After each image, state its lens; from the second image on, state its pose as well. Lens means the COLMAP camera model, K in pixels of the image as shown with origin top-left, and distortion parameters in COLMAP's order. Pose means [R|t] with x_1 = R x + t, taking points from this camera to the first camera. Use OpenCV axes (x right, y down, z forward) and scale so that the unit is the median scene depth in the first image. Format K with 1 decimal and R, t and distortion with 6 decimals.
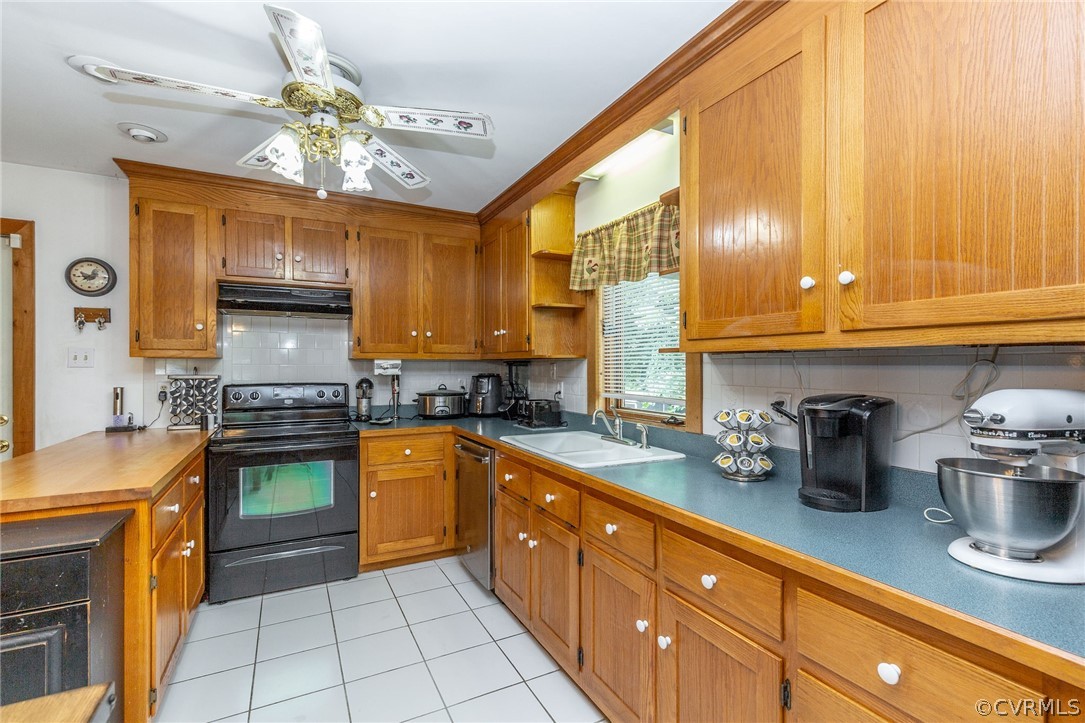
lens RADIAL K [[491.4, 0, 542.0], [0, 491.4, 364.8], [0, 0, 1]] dist [0.015683, -0.001397]
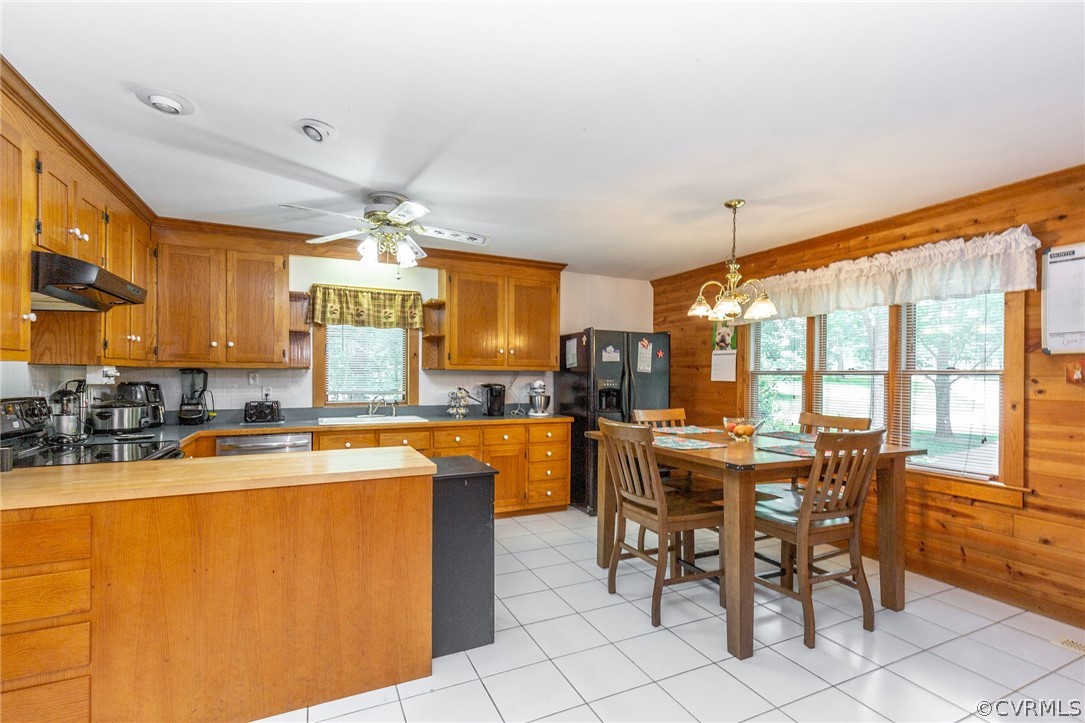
lens RADIAL K [[491.4, 0, 541.1], [0, 491.4, 369.9], [0, 0, 1]] dist [0.015683, -0.001397]
pose [[0.033696, 0.003477, 0.999426, -1.599950], [-0.007123, 0.999969, -0.003238, -0.014330], [-0.999407, -0.007010, 0.033720, 0.327854]]
